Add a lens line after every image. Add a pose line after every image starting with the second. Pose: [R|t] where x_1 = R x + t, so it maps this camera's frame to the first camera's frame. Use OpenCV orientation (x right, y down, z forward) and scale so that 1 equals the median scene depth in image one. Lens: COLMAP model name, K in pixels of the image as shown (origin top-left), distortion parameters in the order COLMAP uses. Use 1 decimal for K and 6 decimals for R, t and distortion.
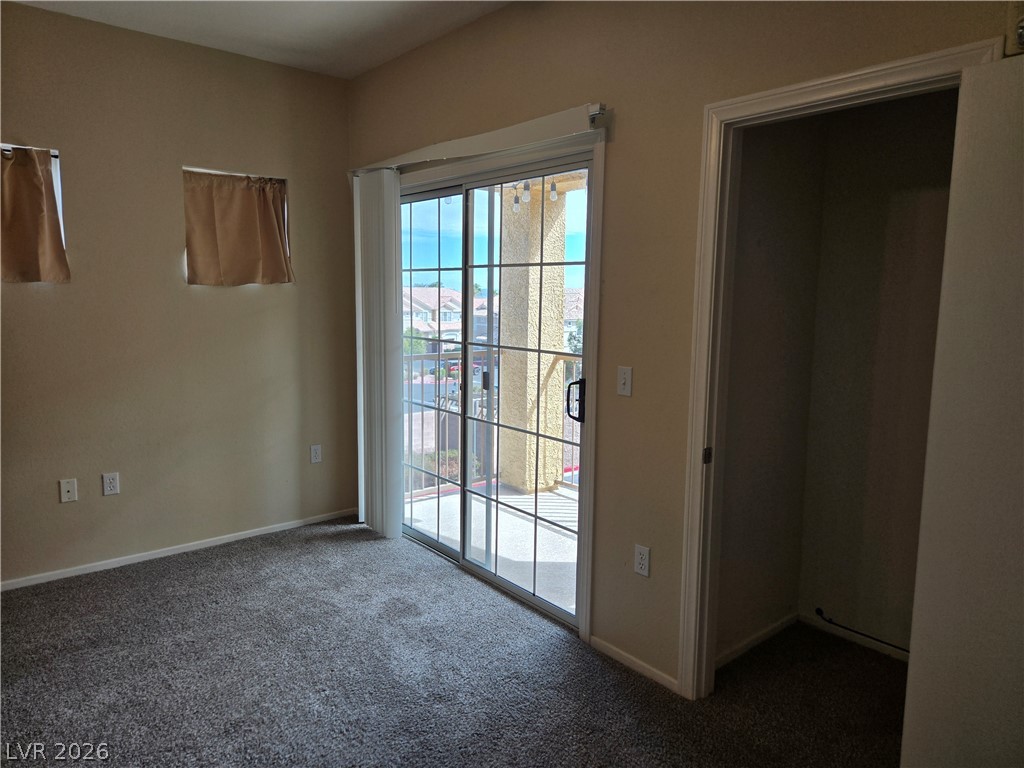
lens RADIAL K [[689.0, 0, 513.1], [0, 689.0, 373.1], [0, 0, 1]] dist [0.059217, -0.048911]
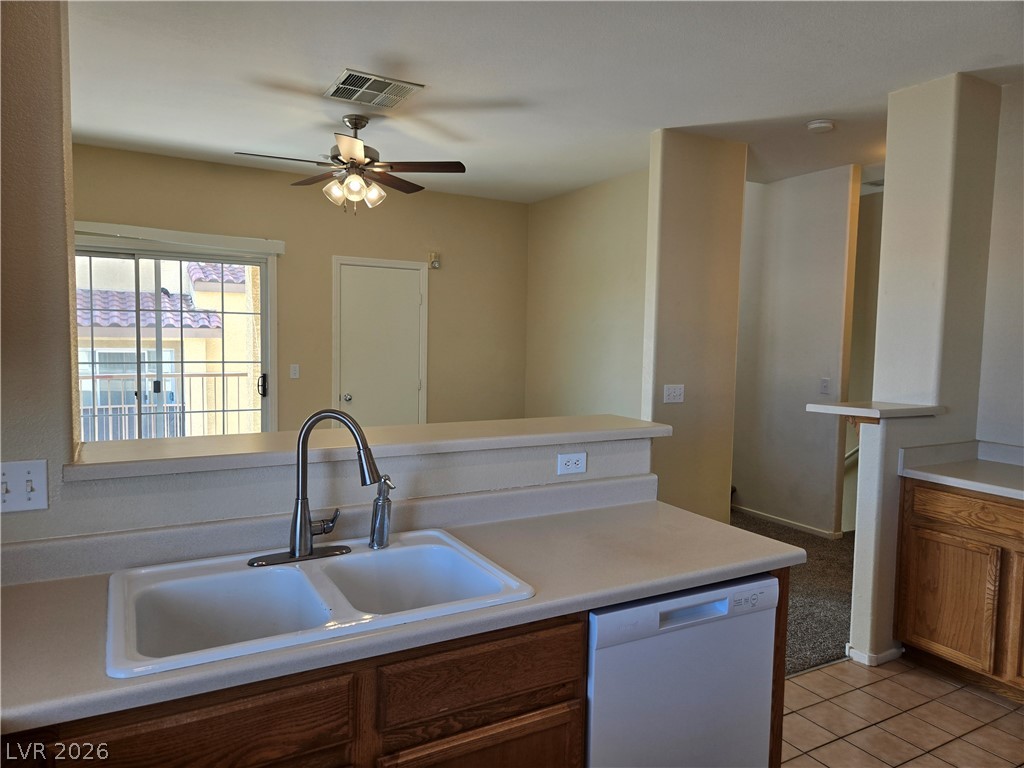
lens RADIAL K [[689.0, 0, 505.3], [0, 689.0, 381.3], [0, 0, 1]] dist [0.059217, -0.048911]
pose [[0.184159, -0.079832, 0.979649, -1.396623], [0.096056, 0.993387, 0.062894, -0.023422], [-0.978192, 0.082519, 0.190609, -0.023871]]
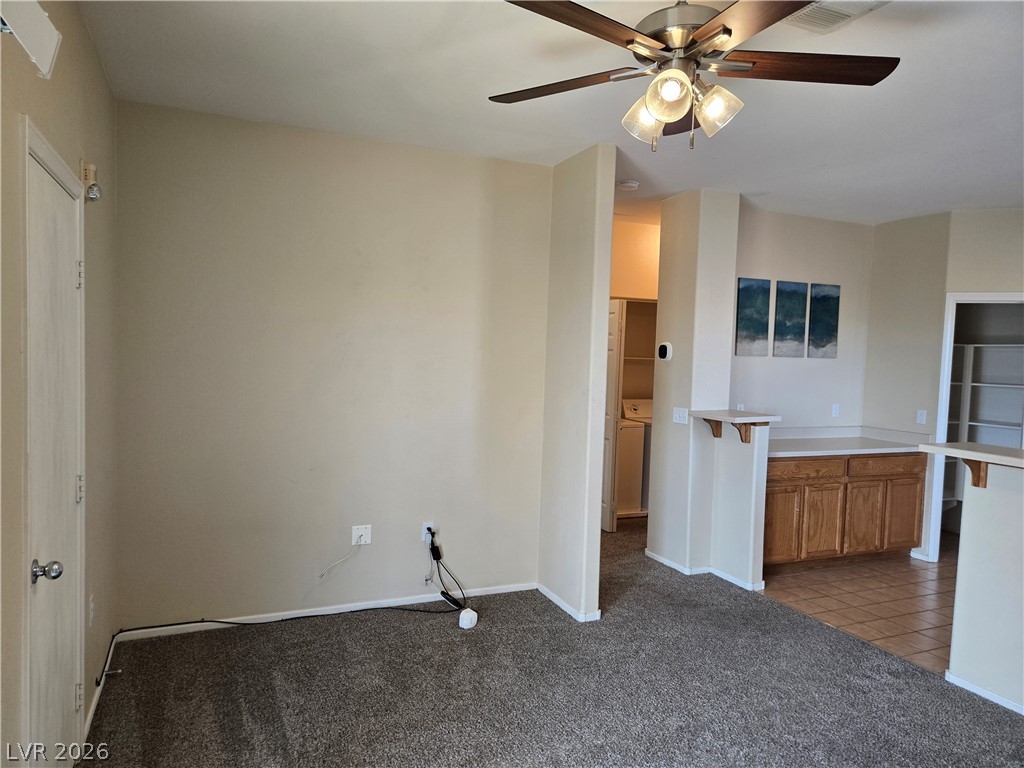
lens RADIAL K [[689.0, 0, 508.5], [0, 689.0, 389.5], [0, 0, 1]] dist [0.059217, -0.048911]
pose [[-0.959788, -0.060607, 0.274106, -0.294583], [-0.013317, 0.985147, 0.171196, -0.156419], [-0.280410, 0.160661, -0.946339, 1.084845]]
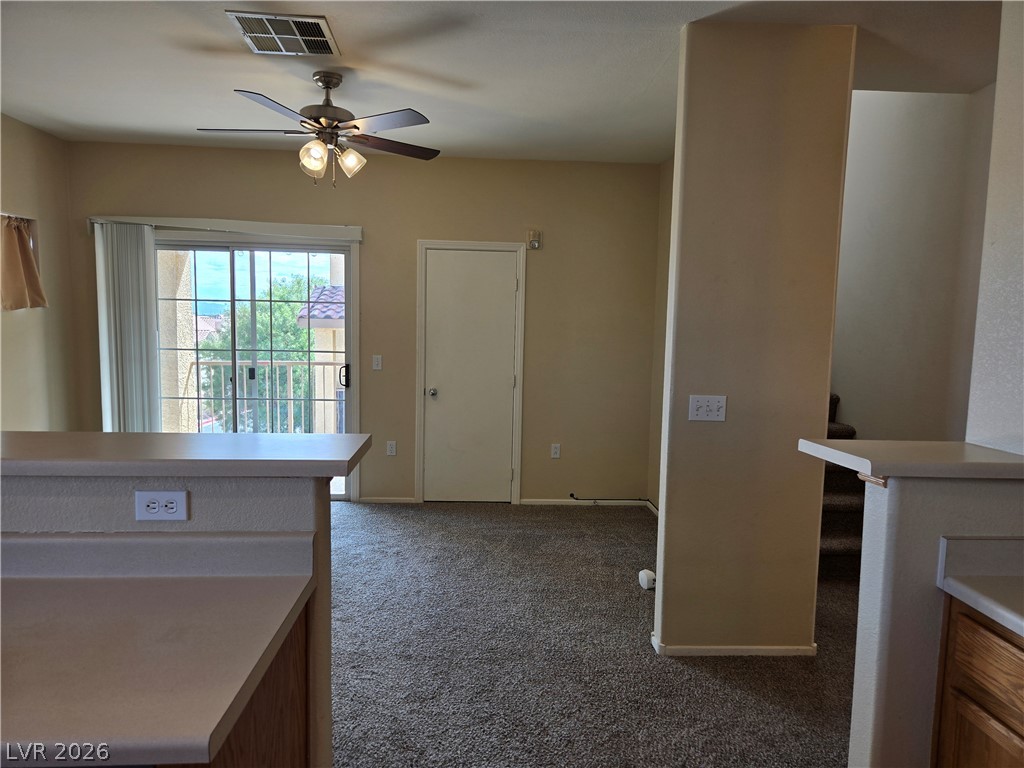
lens RADIAL K [[689.0, 0, 507.7], [0, 689.0, 387.7], [0, 0, 1]] dist [0.059217, -0.048911]
pose [[0.598966, -0.080002, 0.796768, -0.958962], [0.079787, 0.996008, 0.040029, 0.026548], [-0.796790, 0.039596, 0.602958, -0.410750]]
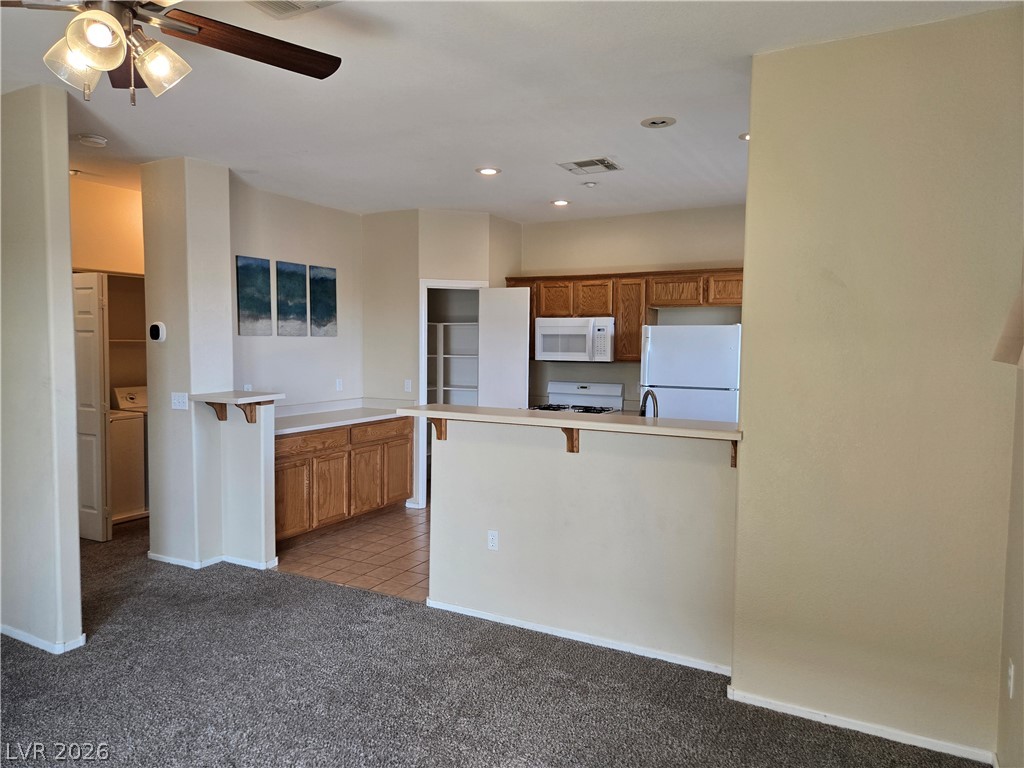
lens RADIAL K [[689.0, 0, 509.9], [0, 689.0, 381.4], [0, 0, 1]] dist [0.059217, -0.048911]
pose [[-0.928524, -0.000452, -0.371271, -0.339705], [-0.064314, 0.985077, 0.159647, -0.154012], [0.365659, 0.172114, -0.914697, 1.086106]]
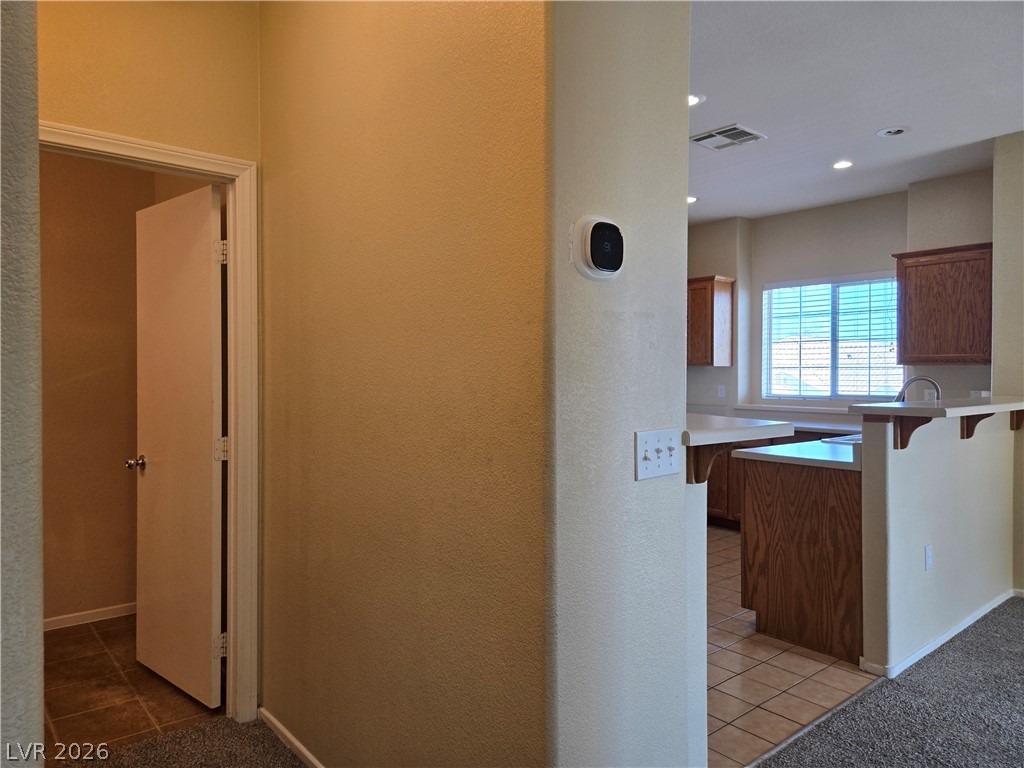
lens RADIAL K [[689.0, 0, 509.0], [0, 689.0, 377.4], [0, 0, 1]] dist [0.059217, -0.048911]
pose [[0.004382, -0.005273, -0.999976, 0.225344], [-0.115969, 0.993236, -0.005745, 0.104157], [0.993243, 0.115992, 0.003741, -0.491599]]
